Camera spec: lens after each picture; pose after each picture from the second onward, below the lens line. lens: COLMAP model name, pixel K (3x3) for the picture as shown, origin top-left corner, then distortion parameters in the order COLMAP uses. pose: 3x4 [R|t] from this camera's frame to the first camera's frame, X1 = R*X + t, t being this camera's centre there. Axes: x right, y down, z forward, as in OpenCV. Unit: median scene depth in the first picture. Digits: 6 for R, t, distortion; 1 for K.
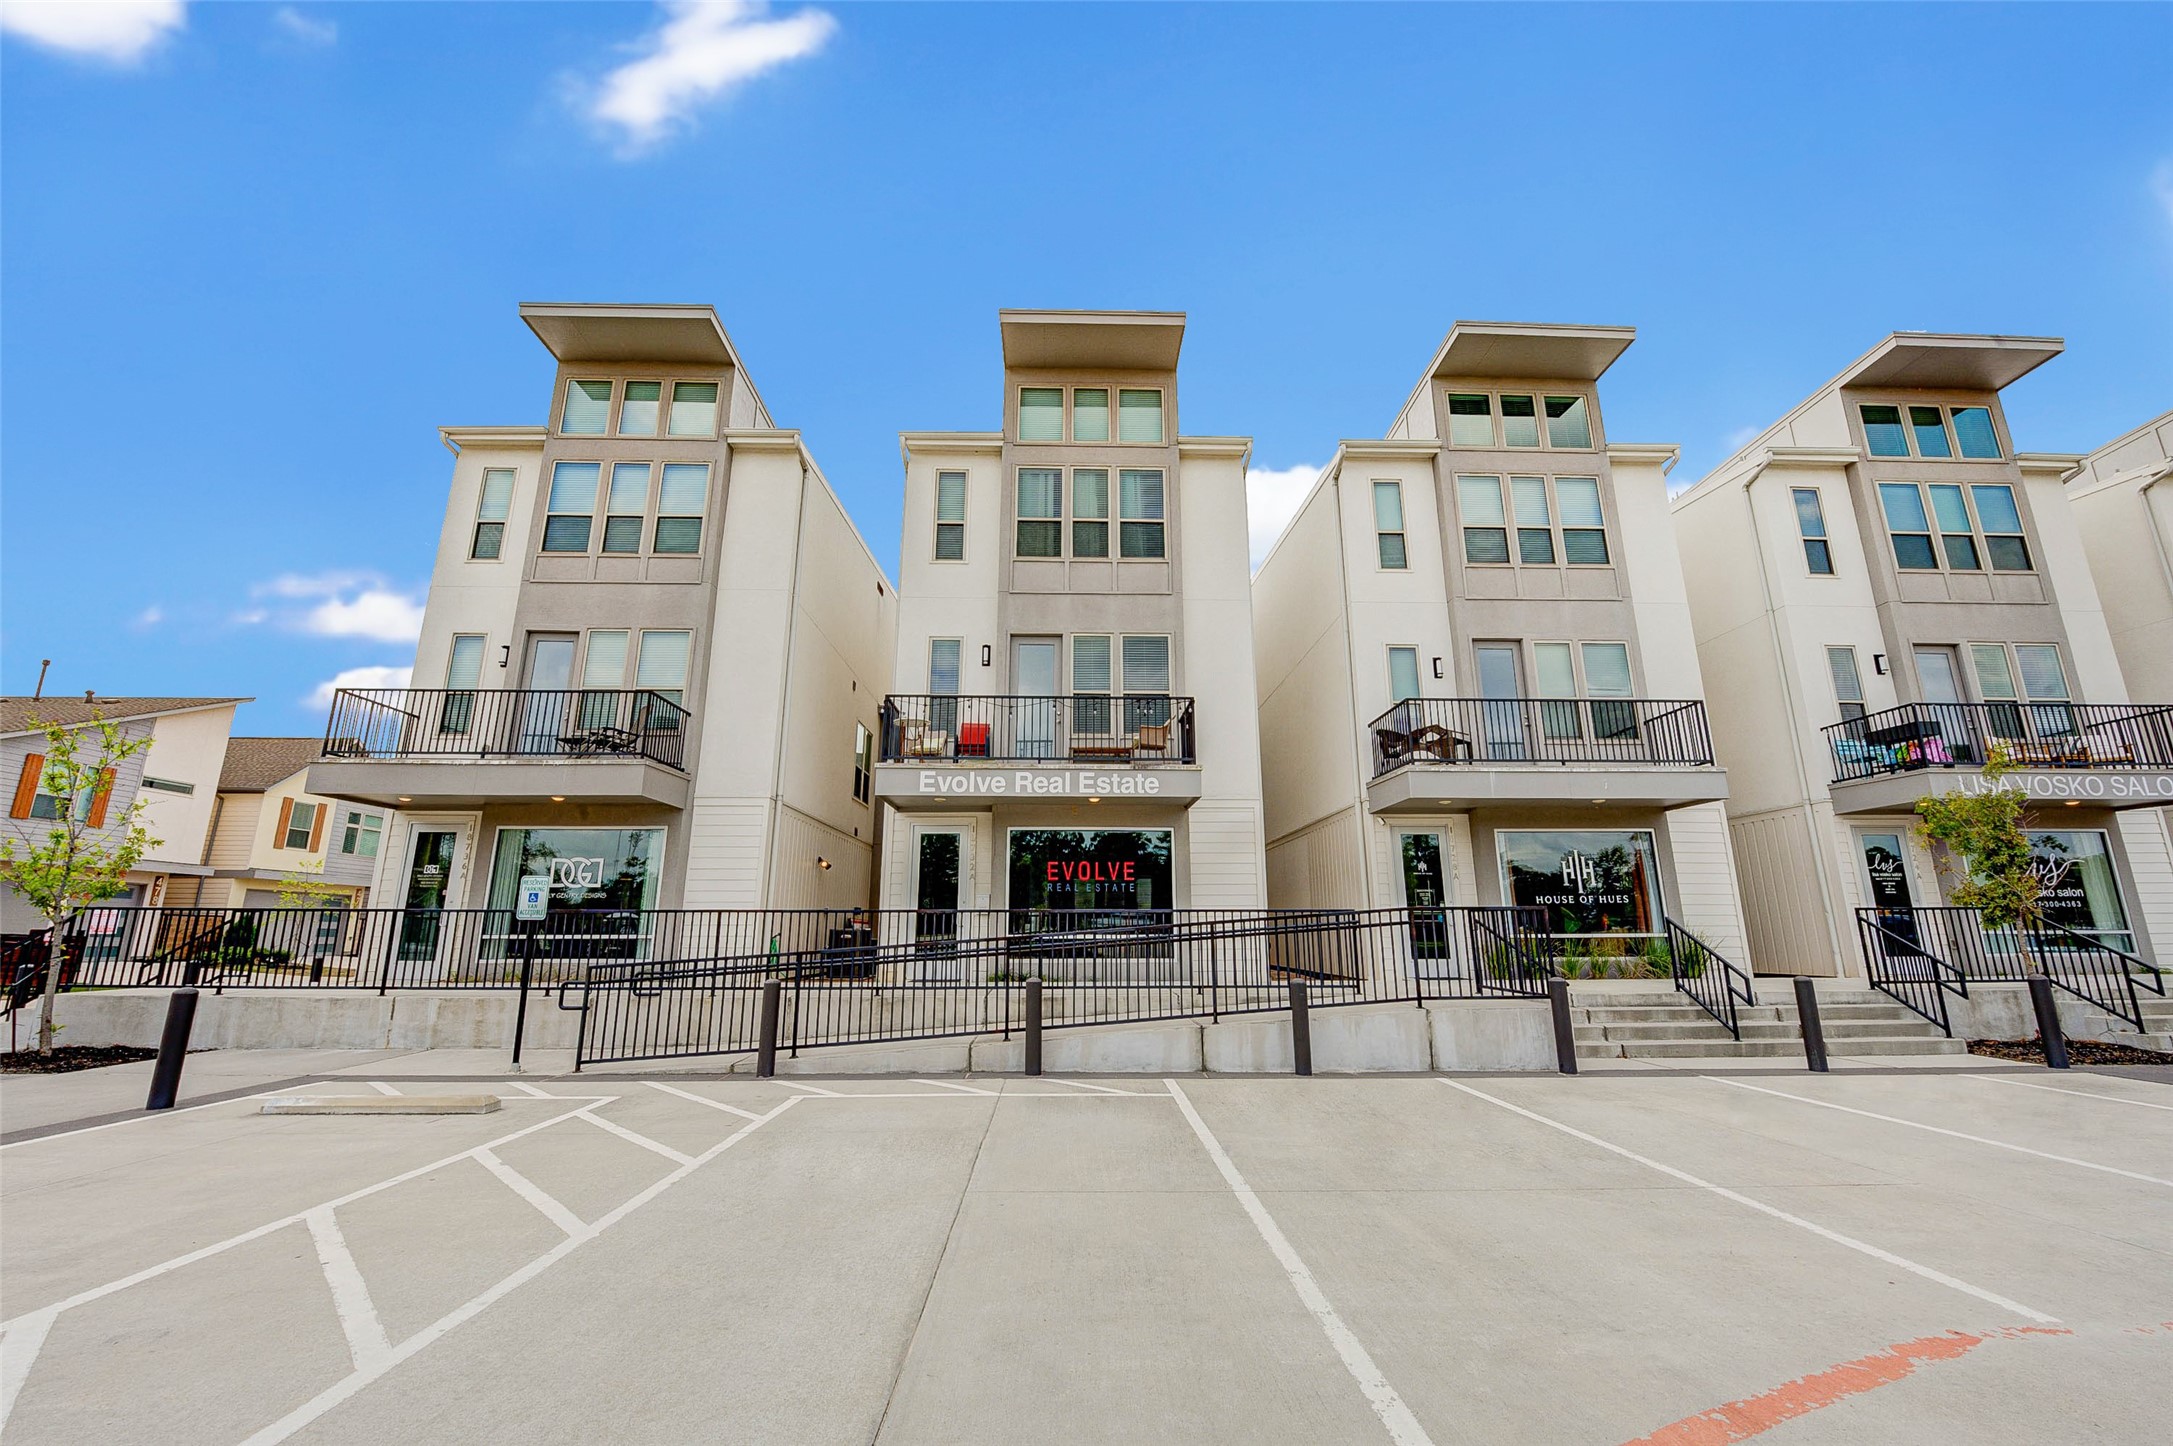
lens RADIAL K [[877.4, 0, 1095.0], [0, 877.4, 717.9], [0, 0, 1]] dist [-0.009557, -0.002781]
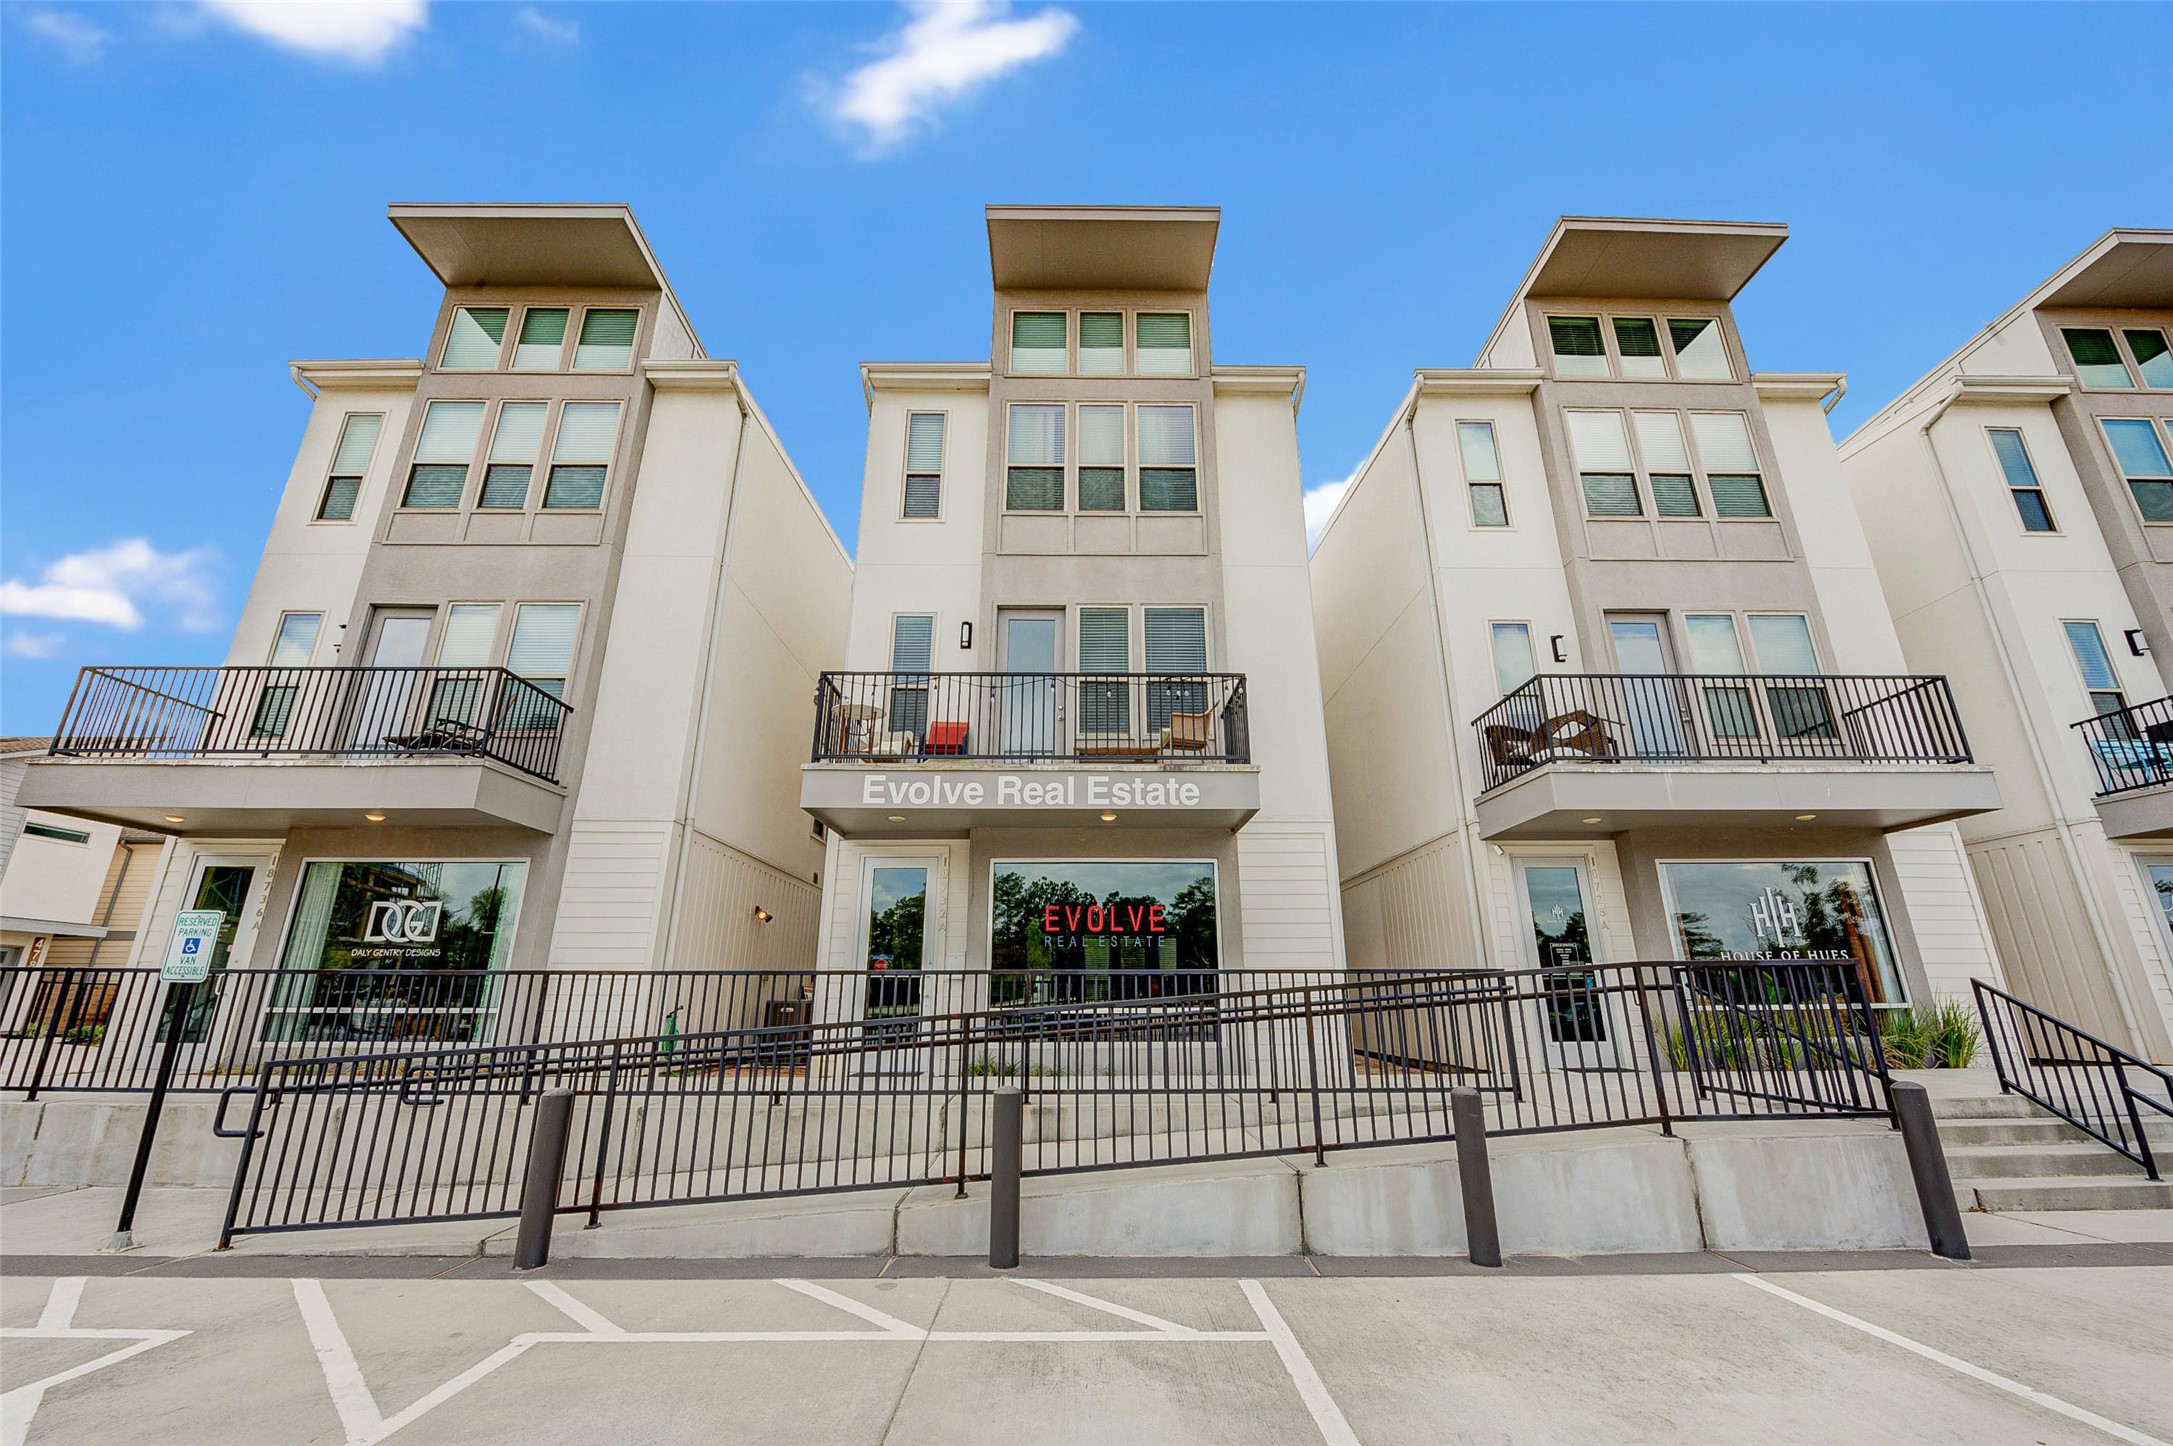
lens RADIAL K [[877.4, 0, 1095.0], [0, 877.4, 717.9], [0, 0, 1]] dist [-0.009557, -0.002781]
pose [[0.999895, -0.005481, -0.013406, -0.001796], [0.004462, 0.997180, -0.074911, 0.061959], [0.013779, 0.074843, 0.997100, 0.258153]]
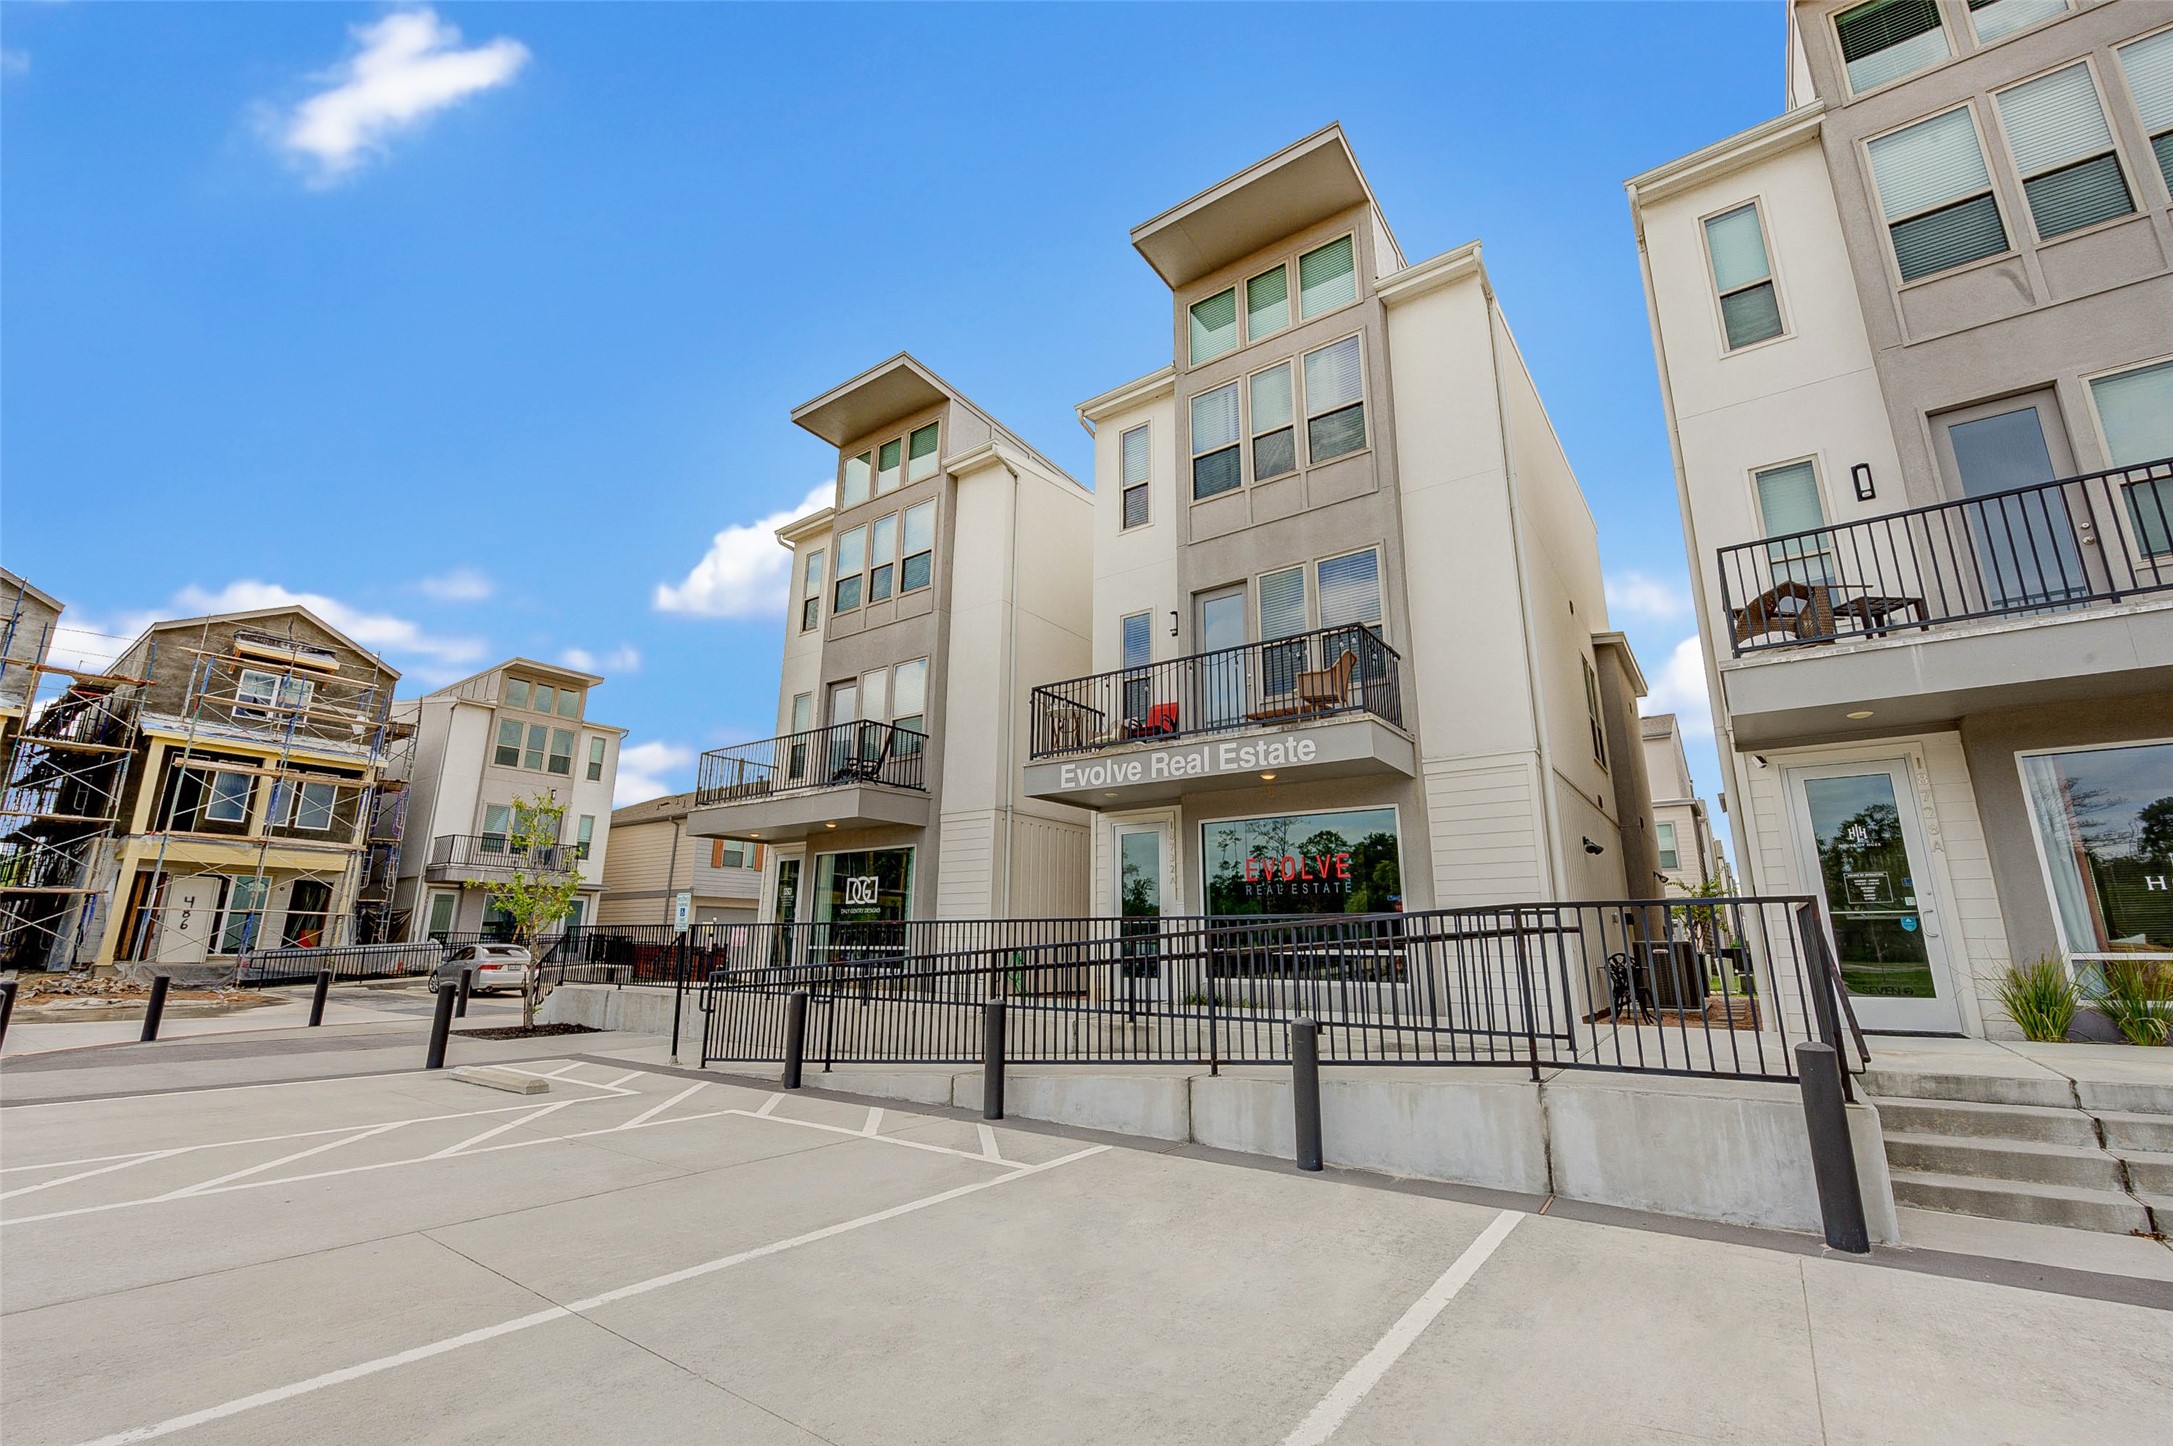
lens RADIAL K [[911.4, 0, 1086.5], [0, 911.4, 723.0], [0, 0, 1]] dist [-0.012826, 0.000487]
pose [[0.791809, -0.139529, -0.594618, 0.343347], [0.138859, 0.989186, -0.047207, 0.058727], [0.594775, -0.045189, 0.802621, 0.240294]]
